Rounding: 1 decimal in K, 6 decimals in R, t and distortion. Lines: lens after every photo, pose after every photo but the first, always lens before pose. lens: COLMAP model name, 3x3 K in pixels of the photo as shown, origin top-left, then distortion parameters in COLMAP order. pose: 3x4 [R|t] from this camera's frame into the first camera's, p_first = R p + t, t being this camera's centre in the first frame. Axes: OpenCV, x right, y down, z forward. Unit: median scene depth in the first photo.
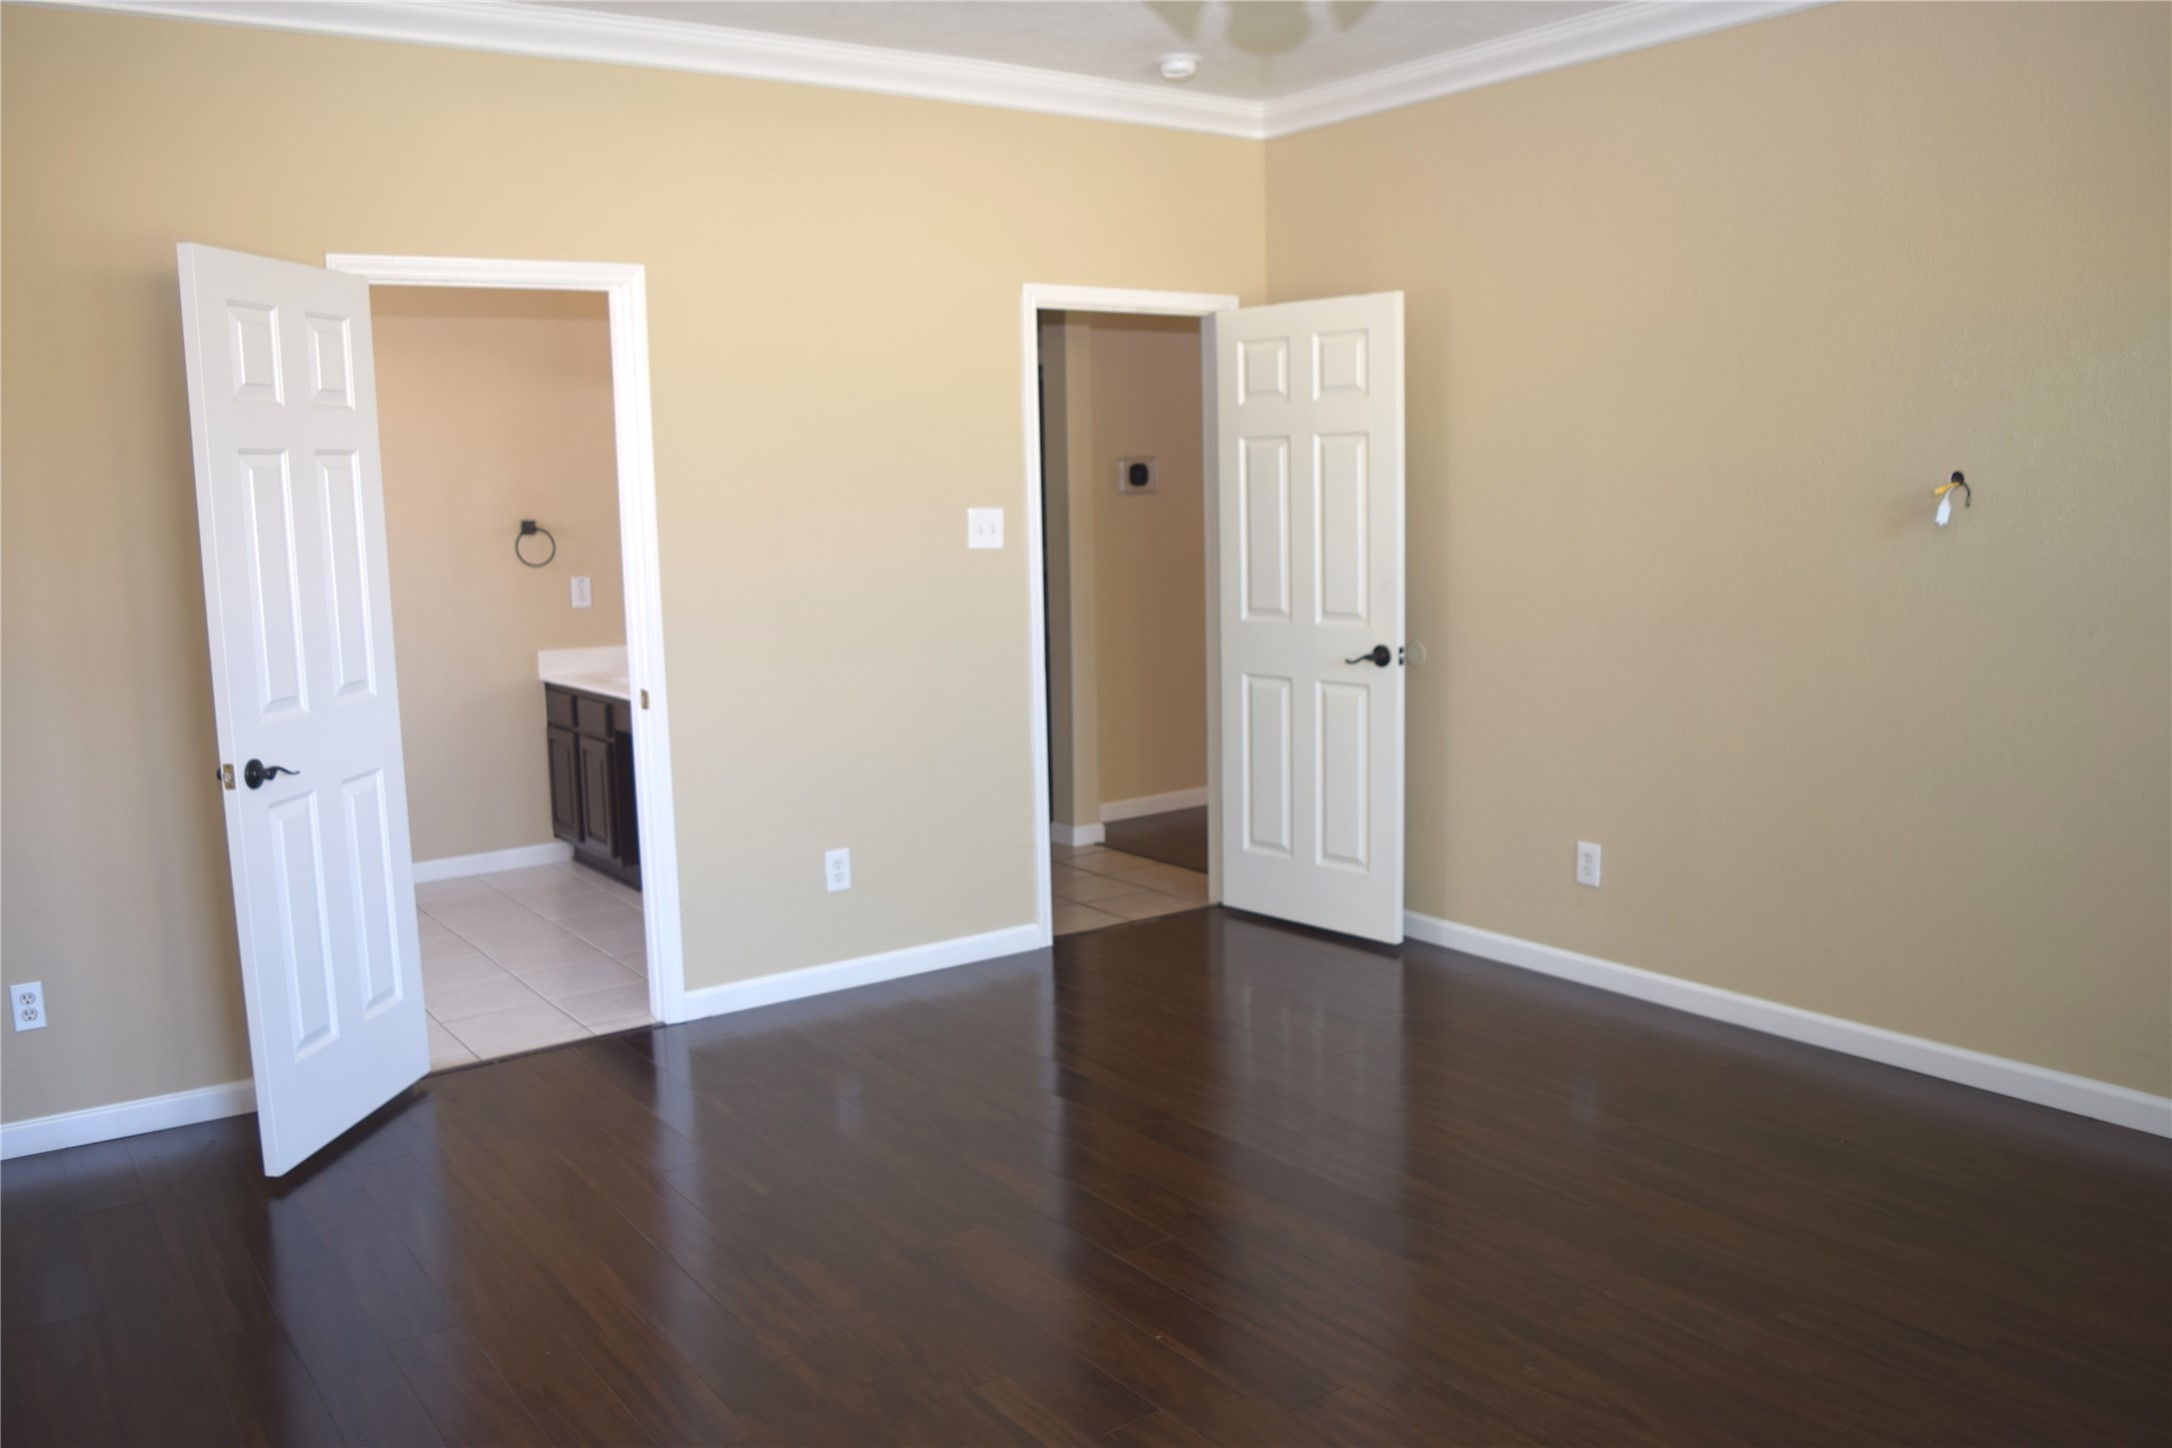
lens RADIAL K [[1704.8, 0, 1086.0], [0, 1704.8, 724.0], [0, 0, 1]] dist [-0.081715, 0.006428]
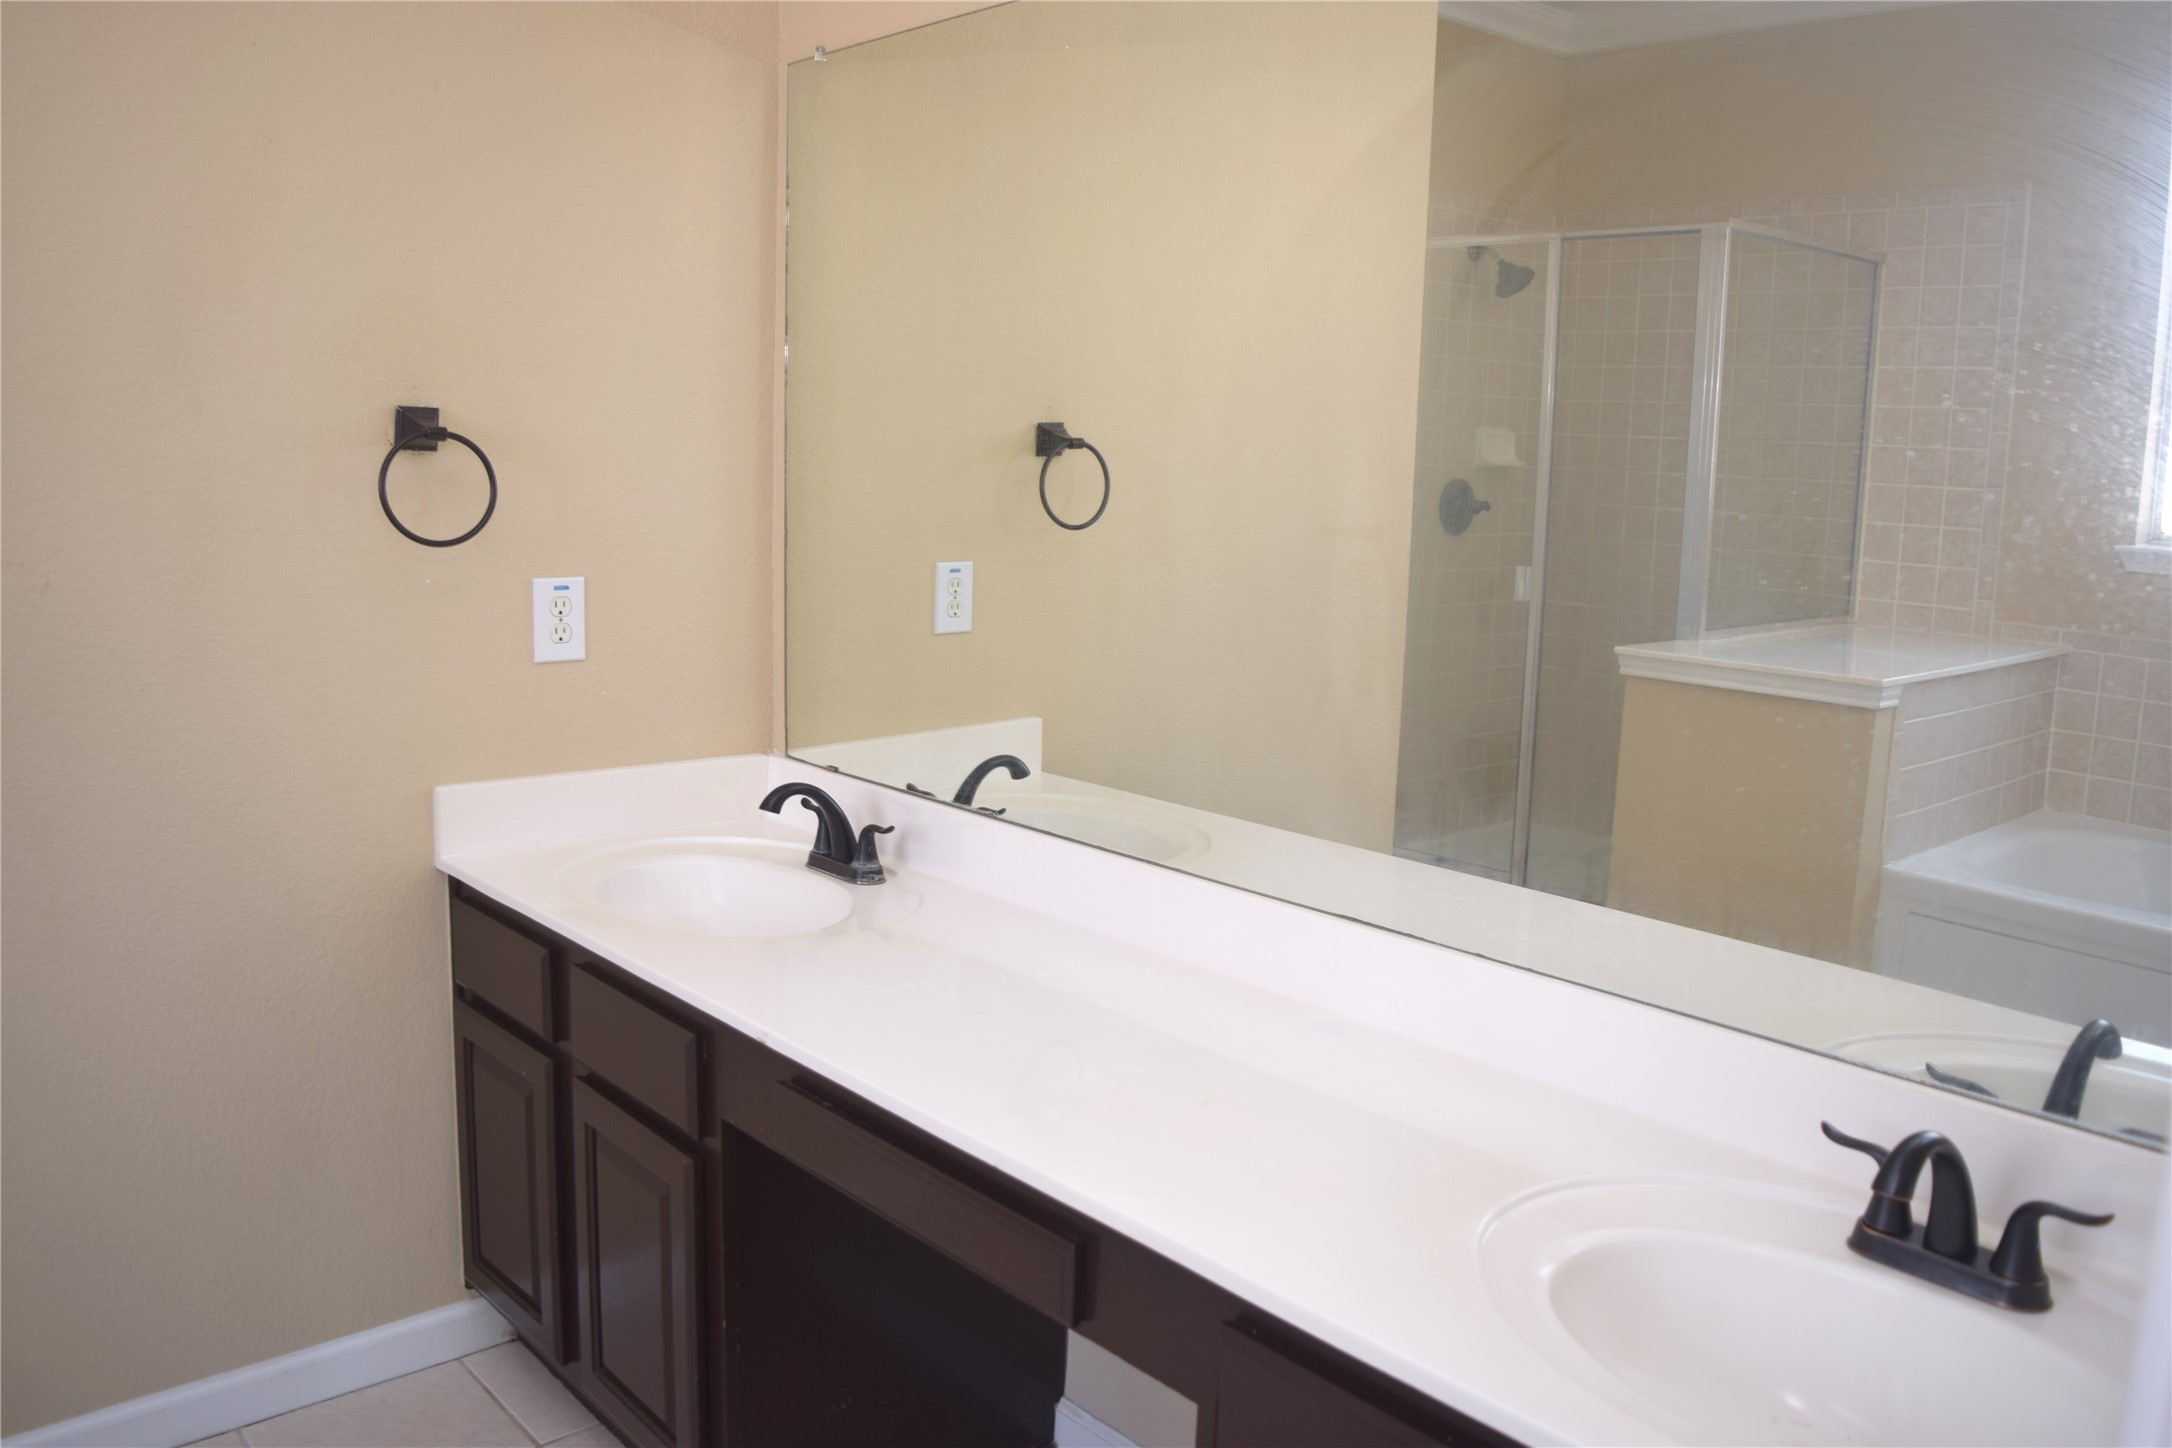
lens RADIAL K [[1704.8, 0, 1086.0], [0, 1704.8, 724.0], [0, 0, 1]] dist [-0.081715, 0.006428]
pose [[0.995113, 0.037923, 0.091167, -0.223895], [-0.039545, 0.999089, 0.016054, -0.067072], [-0.090475, -0.019580, 0.995706, 0.646480]]
